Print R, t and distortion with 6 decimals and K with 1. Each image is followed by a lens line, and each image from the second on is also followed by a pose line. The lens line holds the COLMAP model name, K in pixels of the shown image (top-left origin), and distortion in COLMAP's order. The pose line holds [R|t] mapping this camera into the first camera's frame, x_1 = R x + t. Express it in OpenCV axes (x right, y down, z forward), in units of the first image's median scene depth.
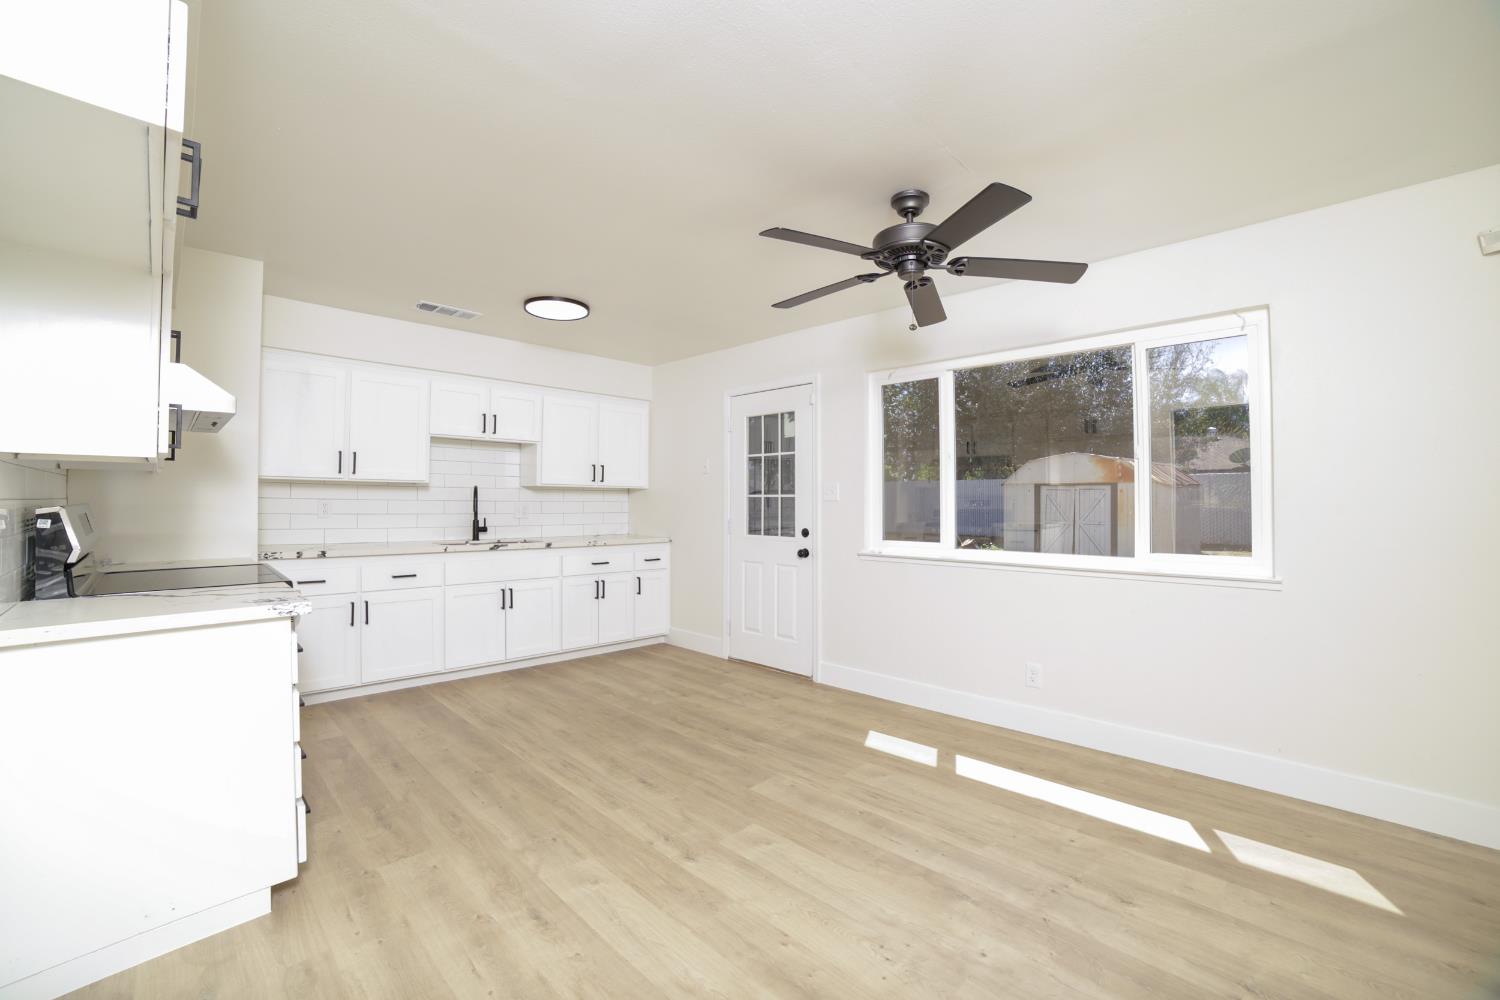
lens RADIAL K [[612.3, 0, 743.1], [0, 612.3, 497.0], [0, 0, 1]] dist [-0.090442, 0.026067]
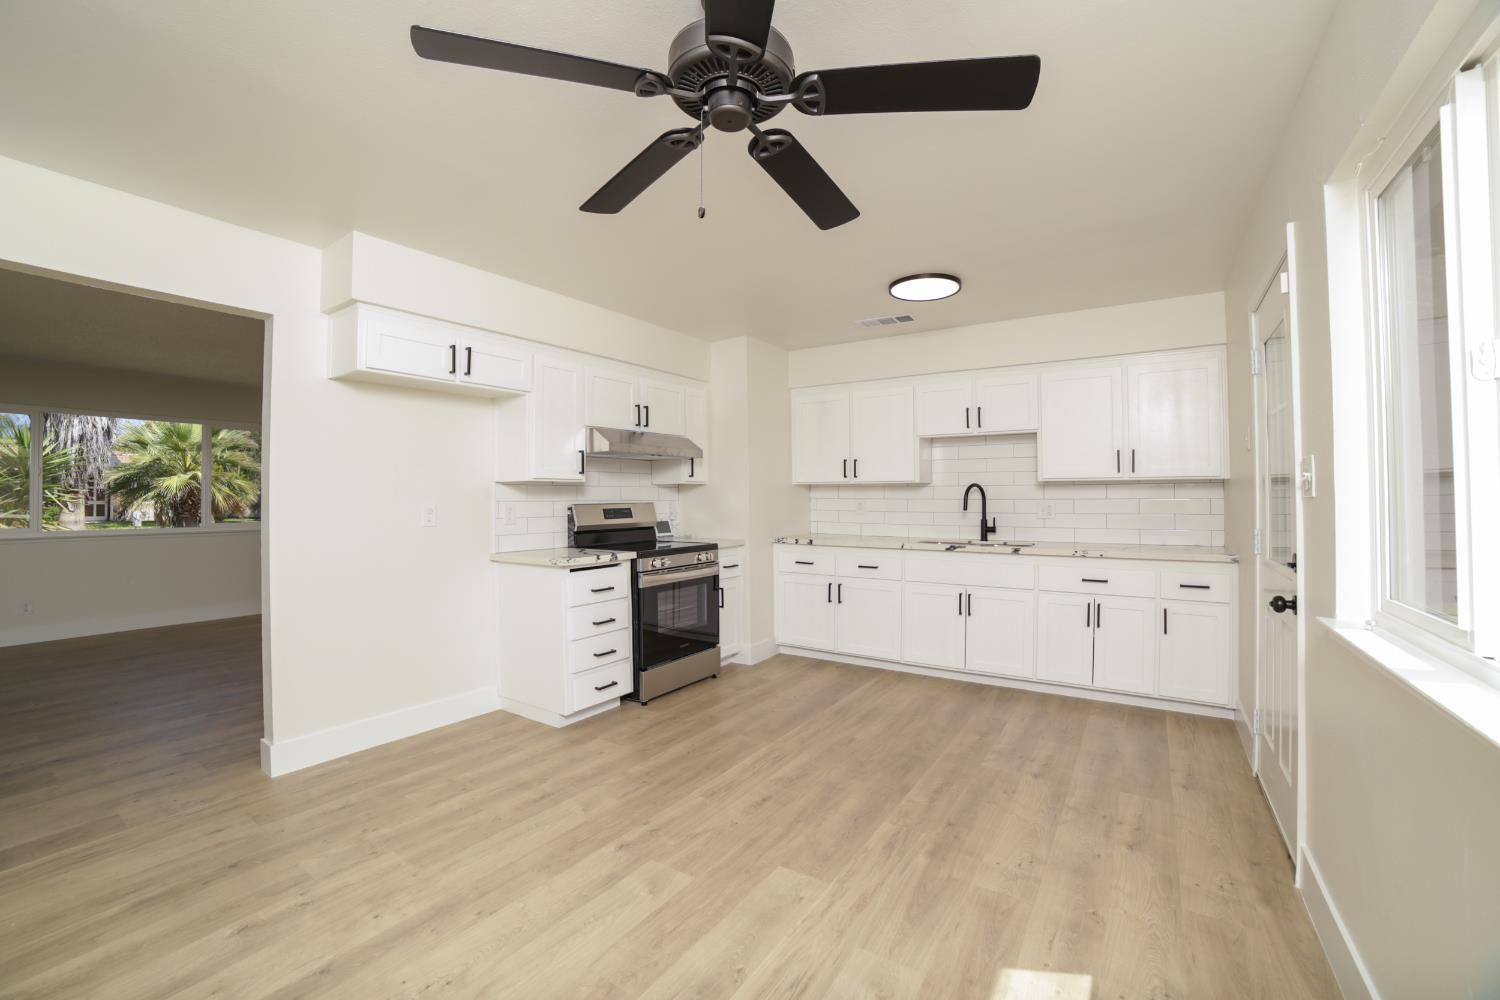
lens RADIAL K [[612.3, 0, 743.1], [0, 612.3, 497.0], [0, 0, 1]] dist [-0.090442, 0.026067]
pose [[0.181068, -0.012070, -0.983396, 0.593913], [0.012647, 0.999871, -0.009944, 0.010298], [0.983389, -0.010636, 0.181197, 0.634814]]
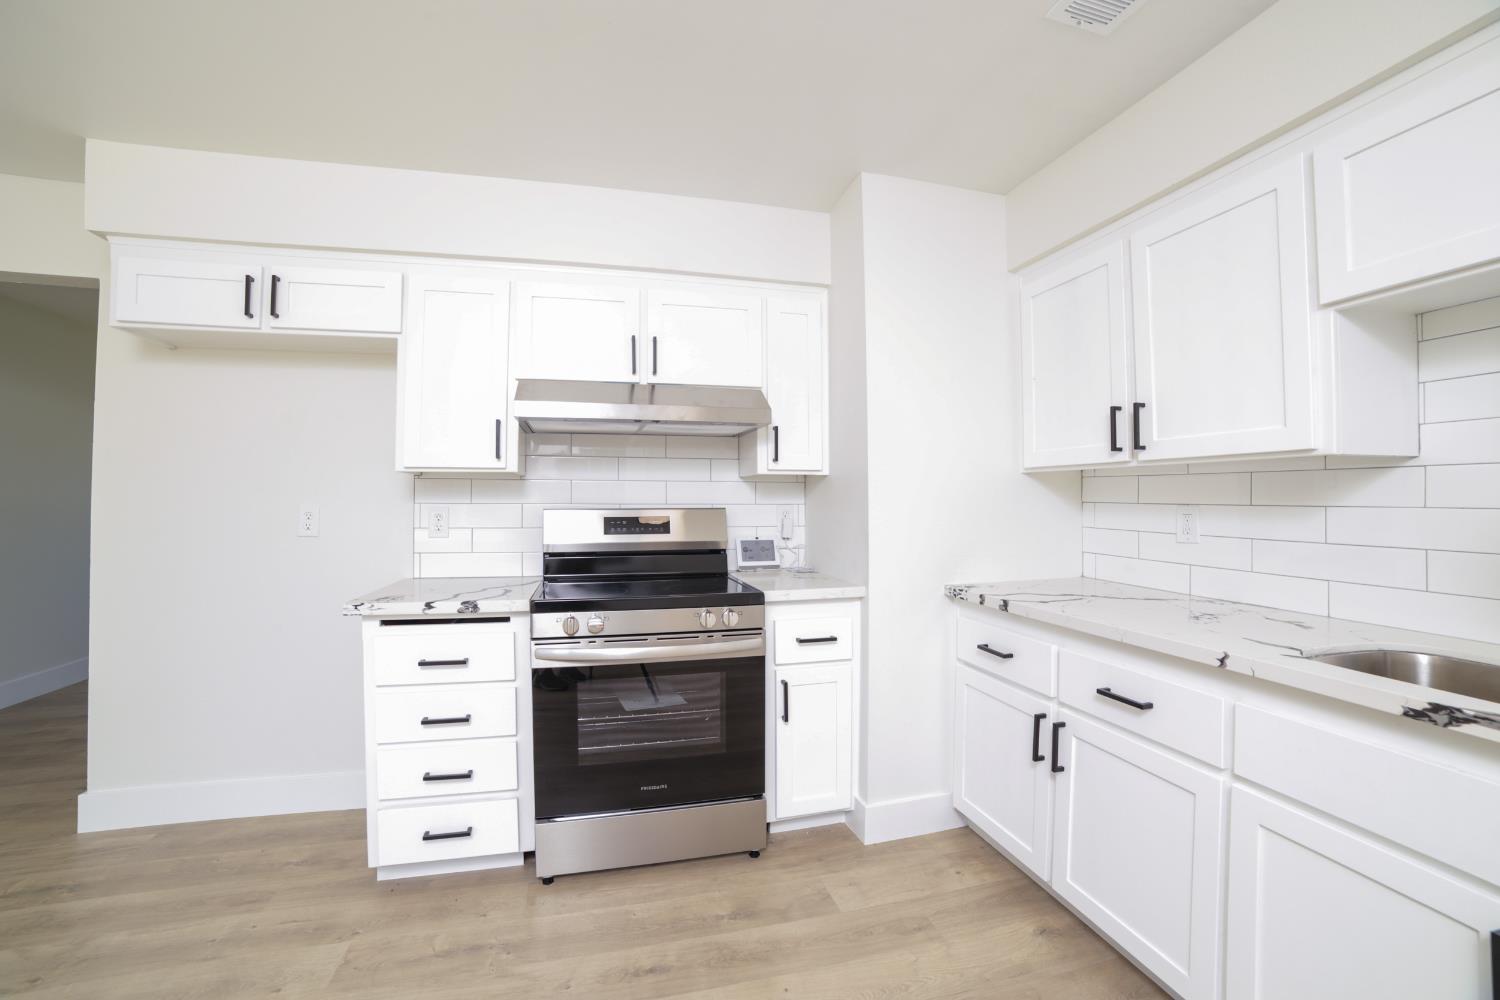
lens RADIAL K [[612.3, 0, 743.1], [0, 612.3, 497.0], [0, 0, 1]] dist [-0.090442, 0.026067]
pose [[-0.509208, -0.014668, -0.860518, -0.116065], [-0.001281, 0.999867, -0.016285, 0.005550], [0.860642, -0.007190, -0.509159, 1.112123]]
